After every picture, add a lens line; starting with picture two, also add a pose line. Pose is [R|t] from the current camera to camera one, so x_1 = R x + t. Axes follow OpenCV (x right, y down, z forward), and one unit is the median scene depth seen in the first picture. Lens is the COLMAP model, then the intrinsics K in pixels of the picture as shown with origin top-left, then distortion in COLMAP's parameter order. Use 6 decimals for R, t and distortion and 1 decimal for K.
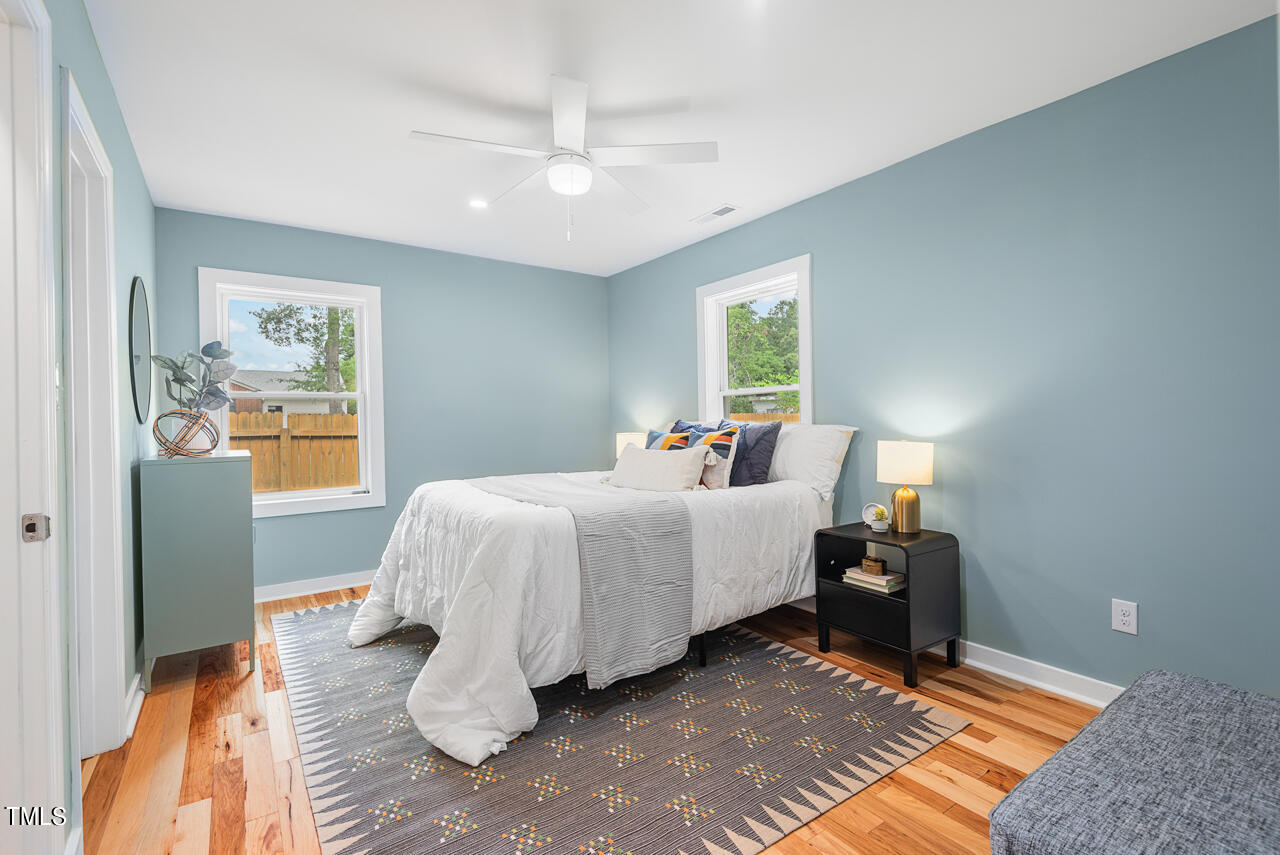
lens RADIAL K [[586.1, 0, 640.2], [0, 586.1, 419.1], [0, 0, 1]] dist [0.014146, -0.000032]
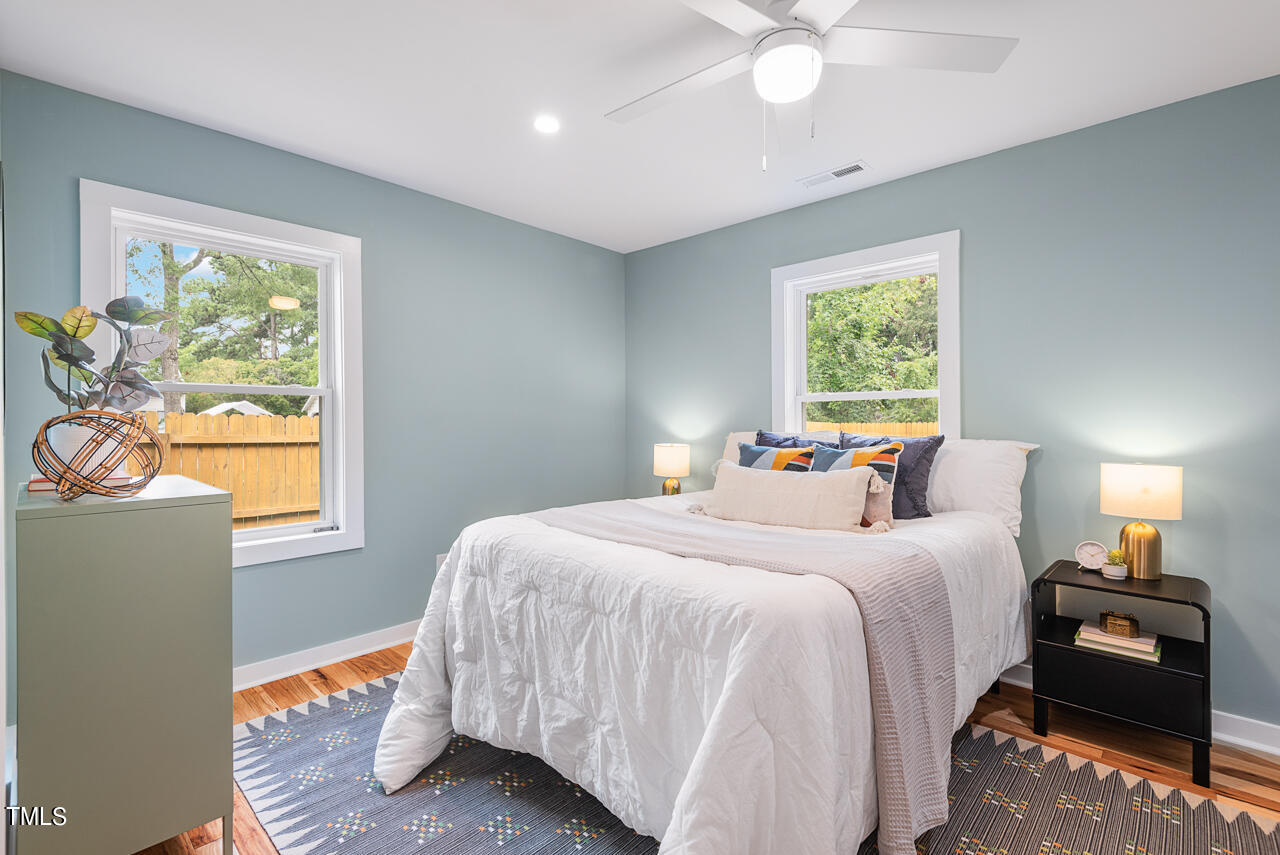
lens RADIAL K [[586.1, 0, 637.3], [0, 586.1, 421.6], [0, 0, 1]] dist [0.027603, -0.018539]
pose [[0.979070, 0.012107, 0.203163, -0.345061], [-0.012070, 0.999926, -0.001423, -0.009617], [-0.203166, -0.001059, 0.979144, 0.317069]]
